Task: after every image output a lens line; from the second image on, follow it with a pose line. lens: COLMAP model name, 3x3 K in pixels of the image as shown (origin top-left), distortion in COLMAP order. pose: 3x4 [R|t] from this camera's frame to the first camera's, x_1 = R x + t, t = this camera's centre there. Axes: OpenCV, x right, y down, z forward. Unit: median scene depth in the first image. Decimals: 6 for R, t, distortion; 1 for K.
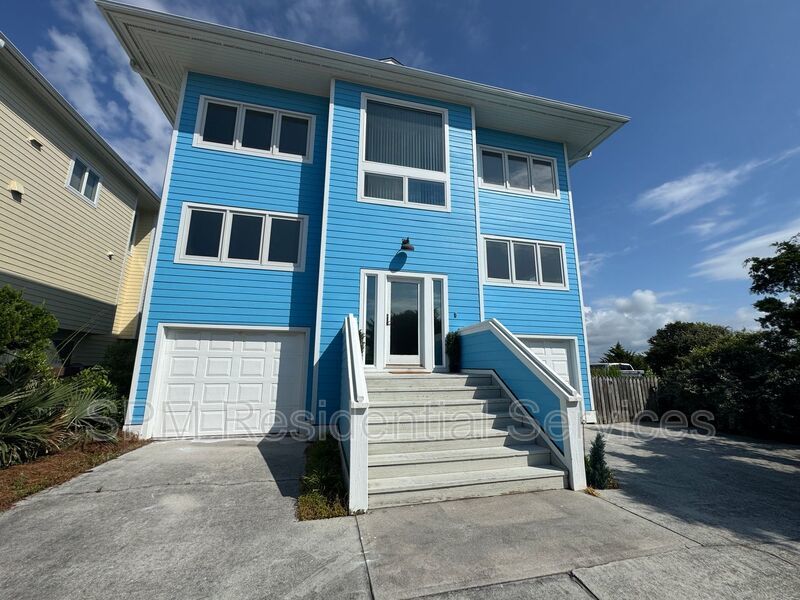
lens RADIAL K [[311.4, 0, 399.4], [0, 311.4, 301.8], [0, 0, 1]] dist [-0.003075, -0.000105]
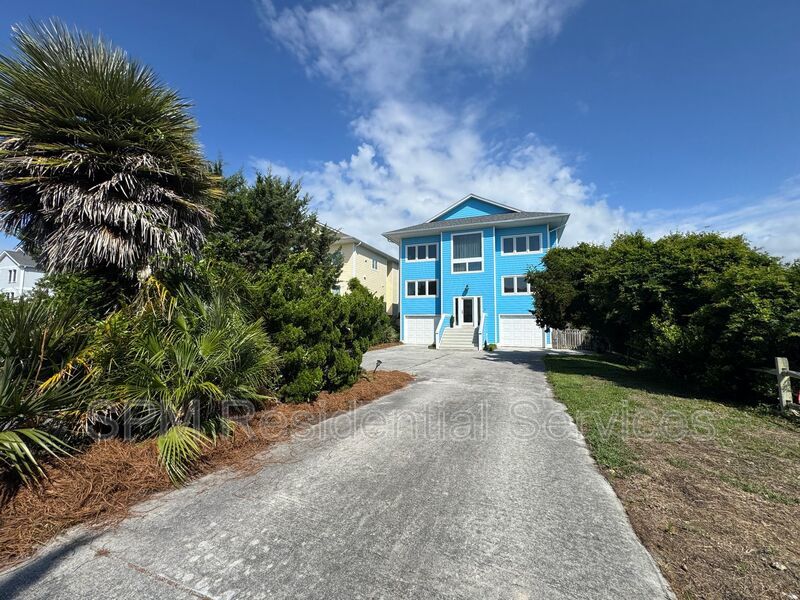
lens RADIAL K [[311.4, 0, 400.0], [0, 311.4, 299.3], [0, 0, 1]] dist [-0.003075, -0.000105]
pose [[0.819533, -0.041581, -0.571521, 1.181997], [0.114112, 0.989231, 0.091658, -0.405310], [0.561555, -0.140334, 0.815452, -1.819210]]
